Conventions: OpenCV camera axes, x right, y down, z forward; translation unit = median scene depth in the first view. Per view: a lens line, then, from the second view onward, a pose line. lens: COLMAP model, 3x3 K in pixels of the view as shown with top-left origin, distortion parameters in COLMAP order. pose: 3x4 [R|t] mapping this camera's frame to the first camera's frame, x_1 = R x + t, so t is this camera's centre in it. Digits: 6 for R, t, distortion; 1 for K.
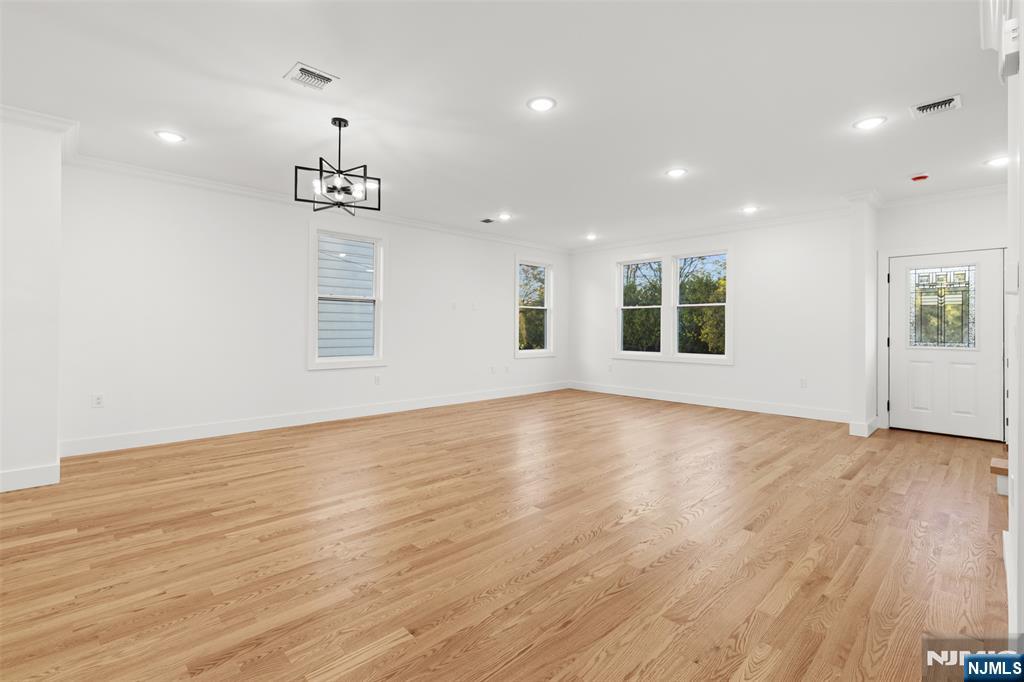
lens RADIAL K [[461.8, 0, 510.2], [0, 461.8, 334.7], [0, 0, 1]] dist [0.003378, -0.000667]
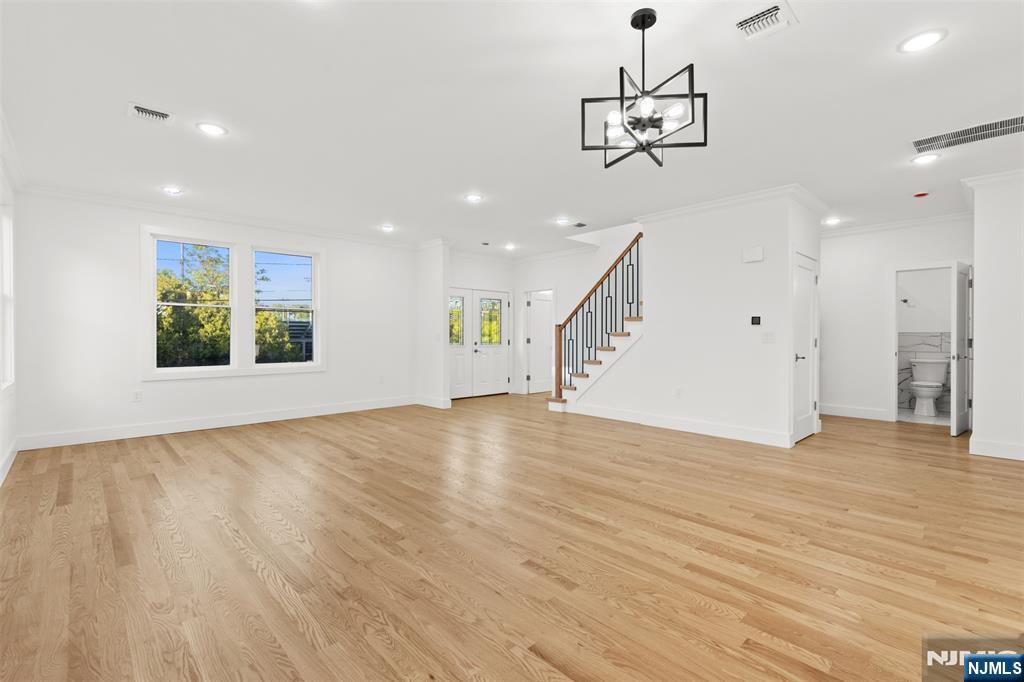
lens RADIAL K [[461.8, 0, 510.1], [0, 461.8, 337.3], [0, 0, 1]] dist [0.003378, -0.000667]
pose [[0.014080, -0.006960, 0.999877, -1.013818], [0.014013, 0.999879, 0.006763, -0.017974], [-0.999803, 0.013916, 0.014175, 1.152771]]
